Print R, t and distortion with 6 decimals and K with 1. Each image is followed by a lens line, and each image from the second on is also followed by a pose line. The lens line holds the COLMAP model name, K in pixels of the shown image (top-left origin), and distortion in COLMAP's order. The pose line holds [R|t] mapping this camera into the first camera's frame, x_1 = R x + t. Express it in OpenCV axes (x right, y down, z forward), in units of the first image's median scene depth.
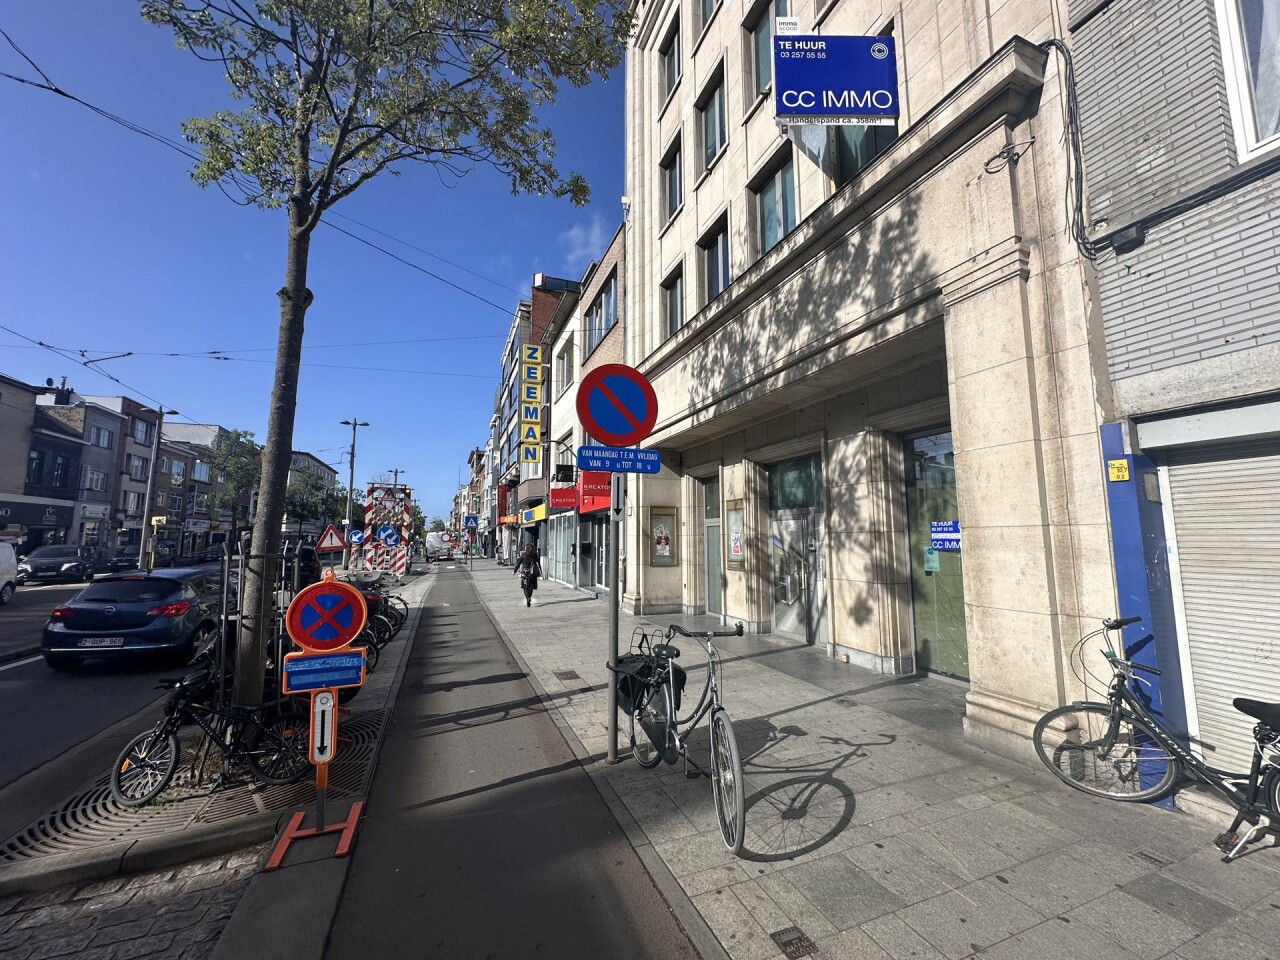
lens RADIAL K [[507.2, 0, 640.0], [0, 507.2, 480.0], [0, 0, 1]] dist [-0.002425, -0.000350]
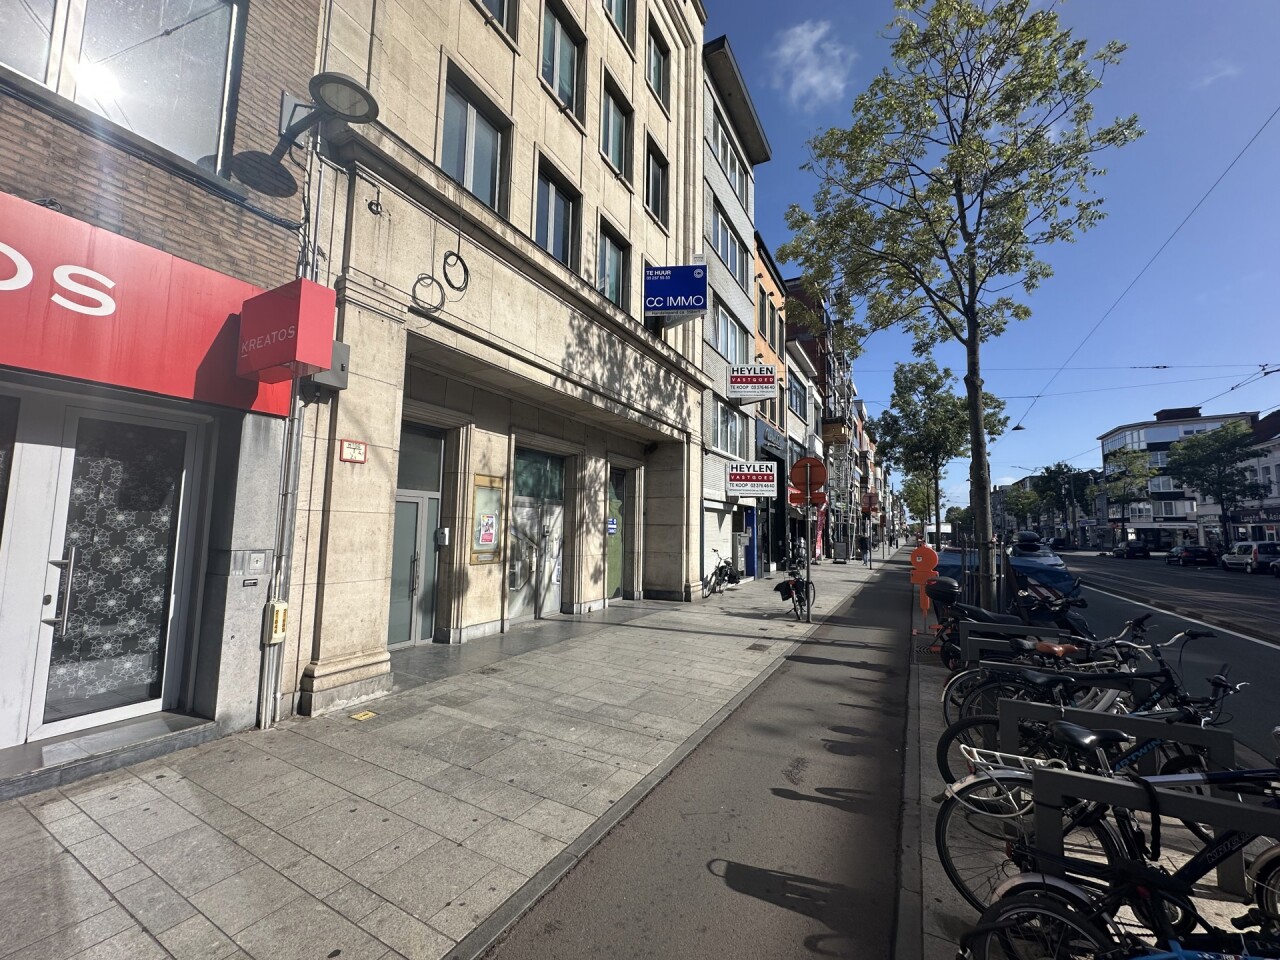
lens RADIAL K [[507.2, 0, 640.0], [0, 507.2, 480.0], [0, 0, 1]] dist [-0.002425, -0.000350]
pose [[-0.648431, 0.064200, 0.758562, -0.801991], [-0.105280, 0.979301, -0.172877, 0.223324], [-0.753959, -0.191960, -0.628250, 1.854293]]
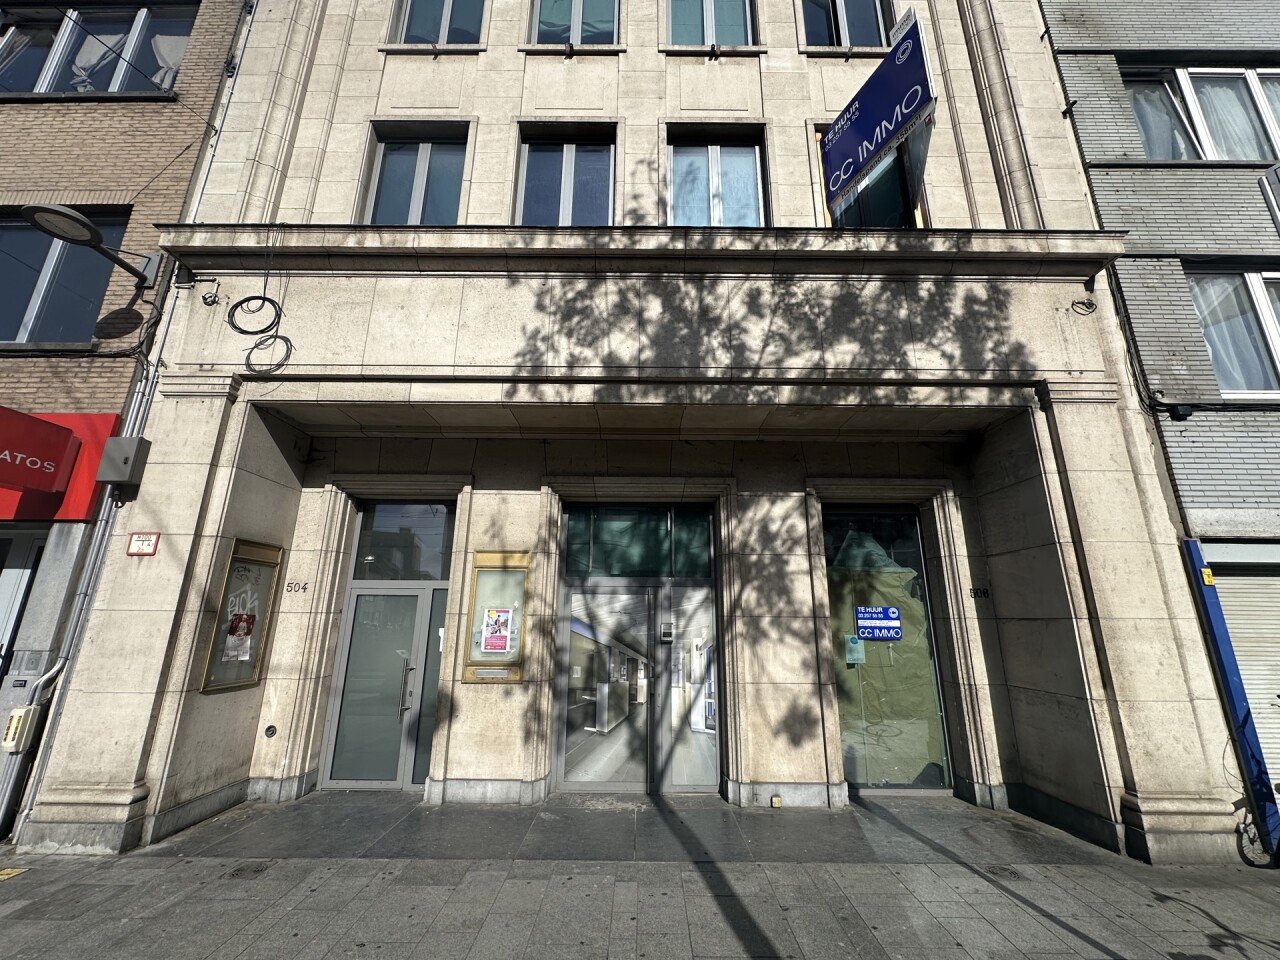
lens RADIAL K [[507.2, 0, 640.0], [0, 507.2, 480.0], [0, 0, 1]] dist [-0.002425, -0.000350]
pose [[0.364931, 0.249506, 0.896979, -0.397965], [-0.117937, 0.968050, -0.221293, 0.097613], [-0.923534, -0.025030, 0.382698, 0.906000]]
